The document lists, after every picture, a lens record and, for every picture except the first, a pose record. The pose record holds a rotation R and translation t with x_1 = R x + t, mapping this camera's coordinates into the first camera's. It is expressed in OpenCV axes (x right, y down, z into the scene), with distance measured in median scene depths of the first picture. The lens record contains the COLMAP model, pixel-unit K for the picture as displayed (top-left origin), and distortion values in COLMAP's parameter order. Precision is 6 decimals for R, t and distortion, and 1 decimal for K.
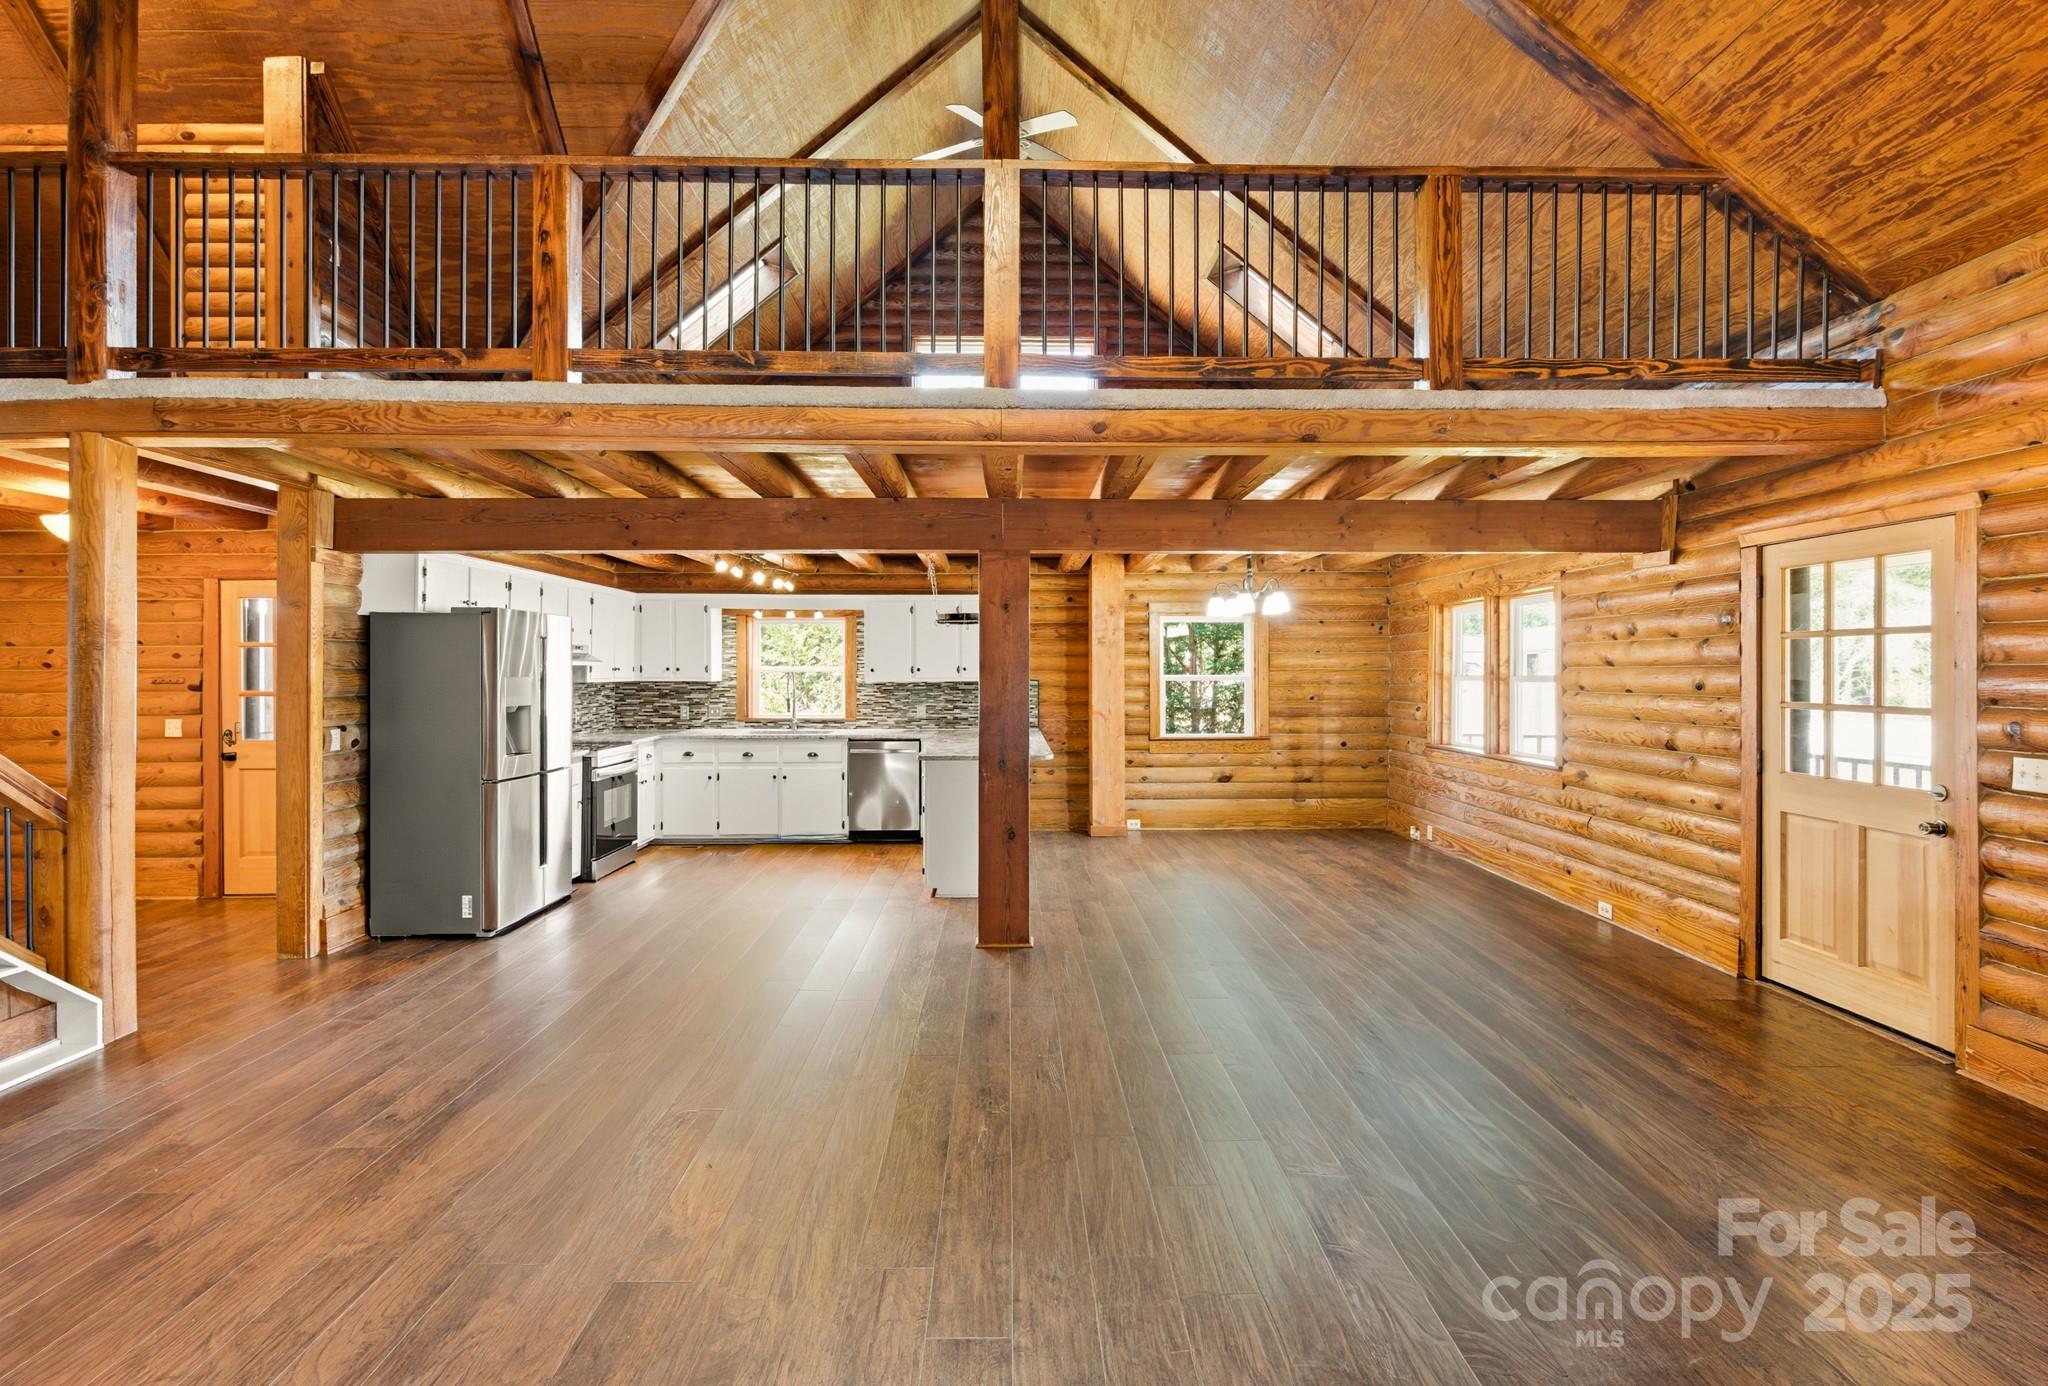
lens RADIAL K [[950.7, 0, 1024.0], [0, 950.7, 693.0], [0, 0, 1]] dist [0.010198, -0.000413]
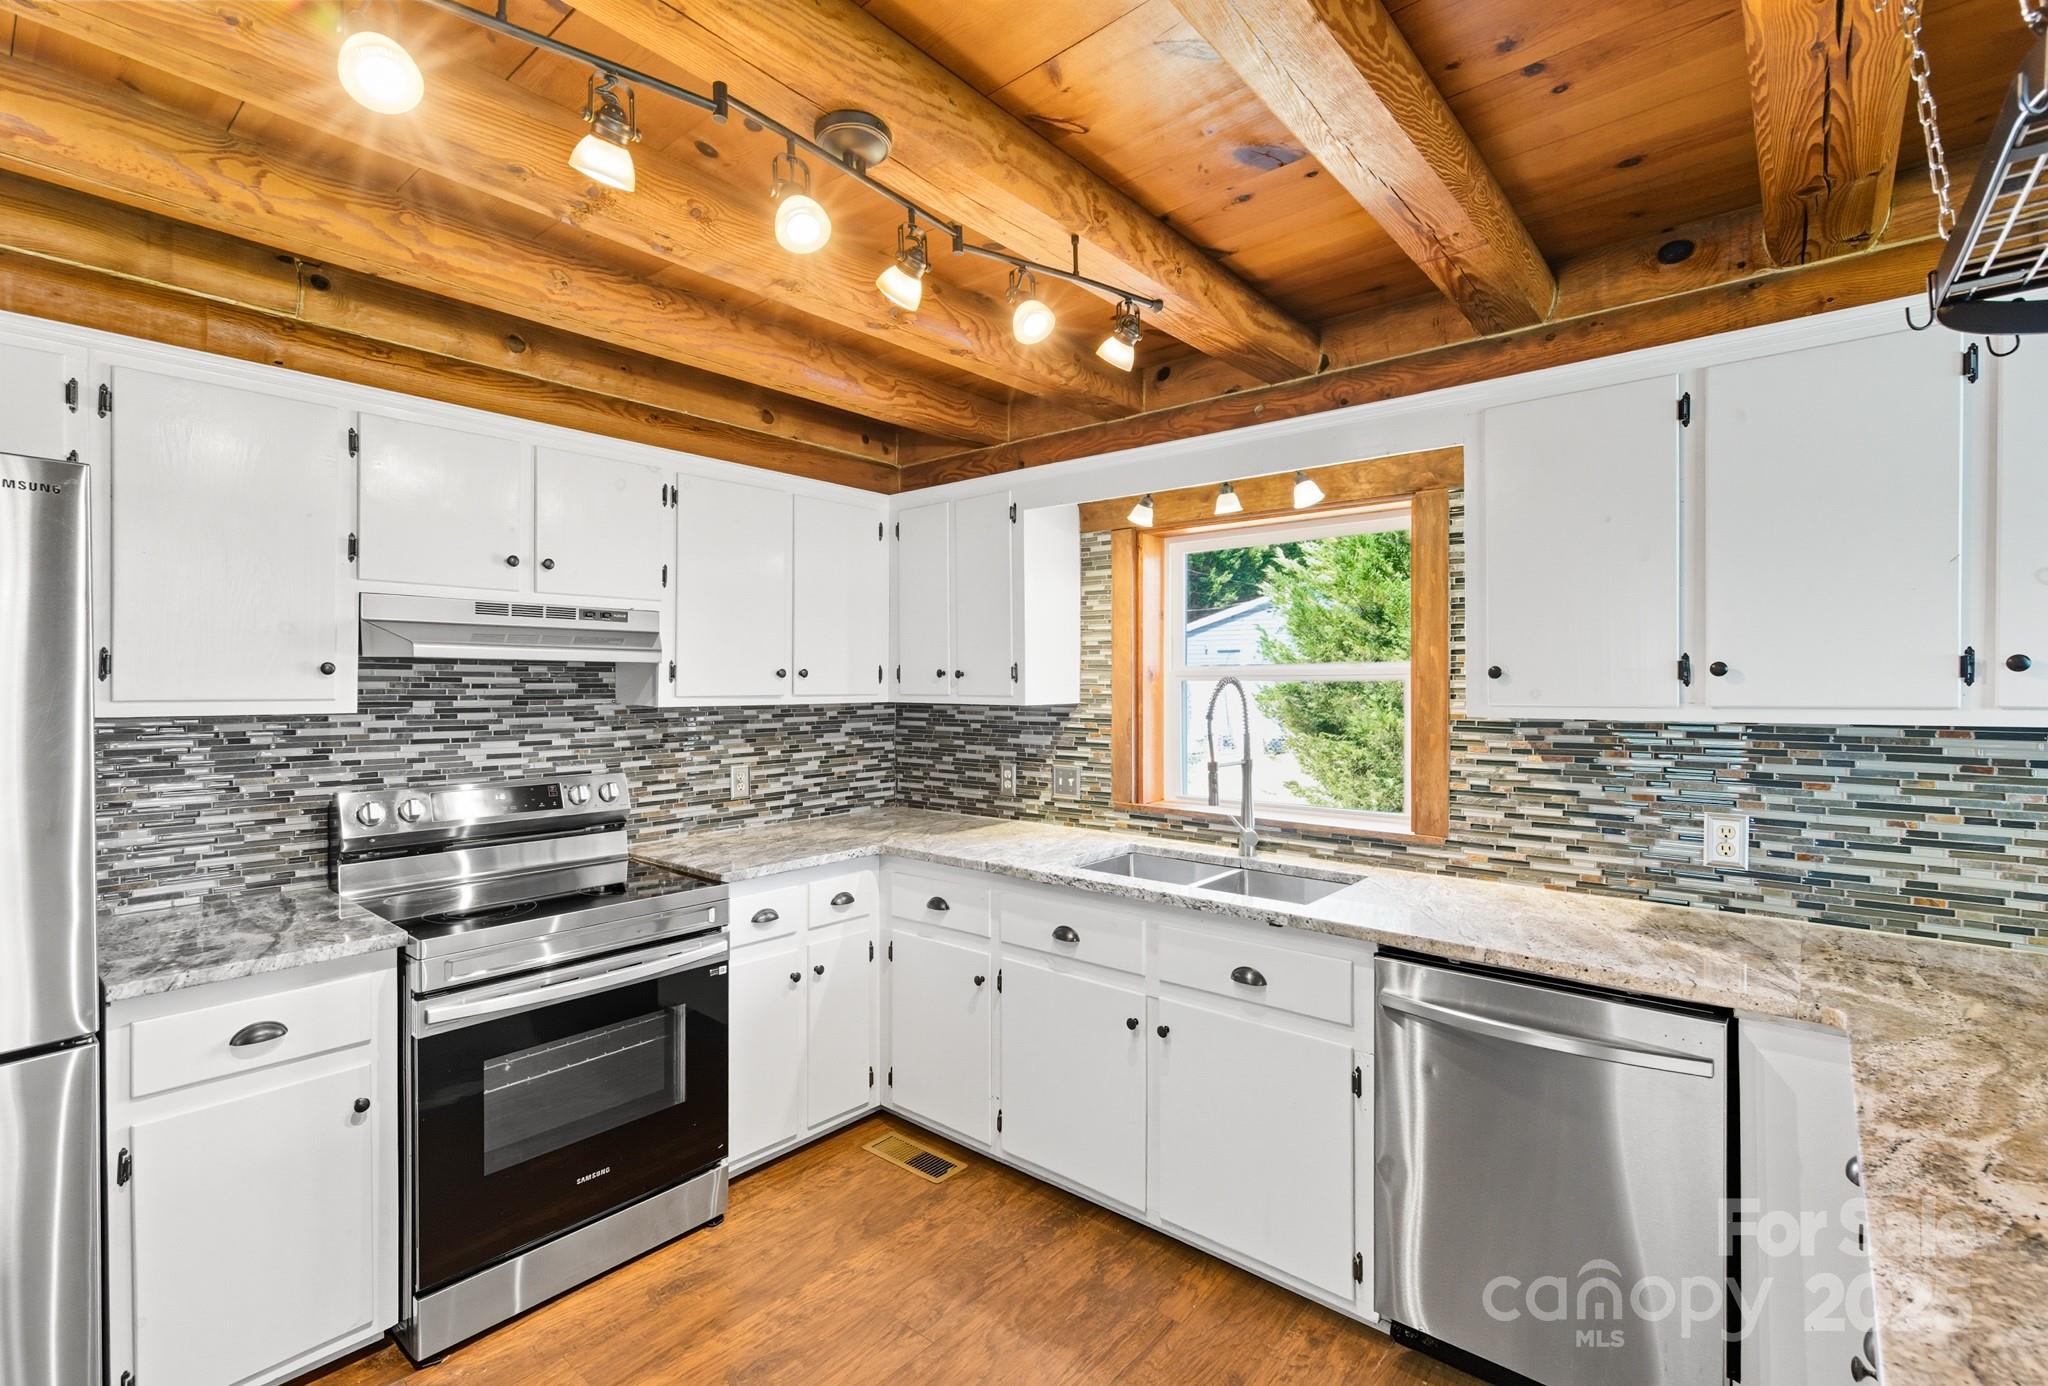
lens RADIAL K [[950.7, 0, 1024.0], [0, 950.7, 693.0], [0, 0, 1]] dist [0.010198, -0.000413]
pose [[0.762500, 0.009273, -0.646922, -0.086984], [-0.021302, 0.999715, -0.010777, -0.012383], [0.646638, 0.021998, 0.762480, 0.693884]]
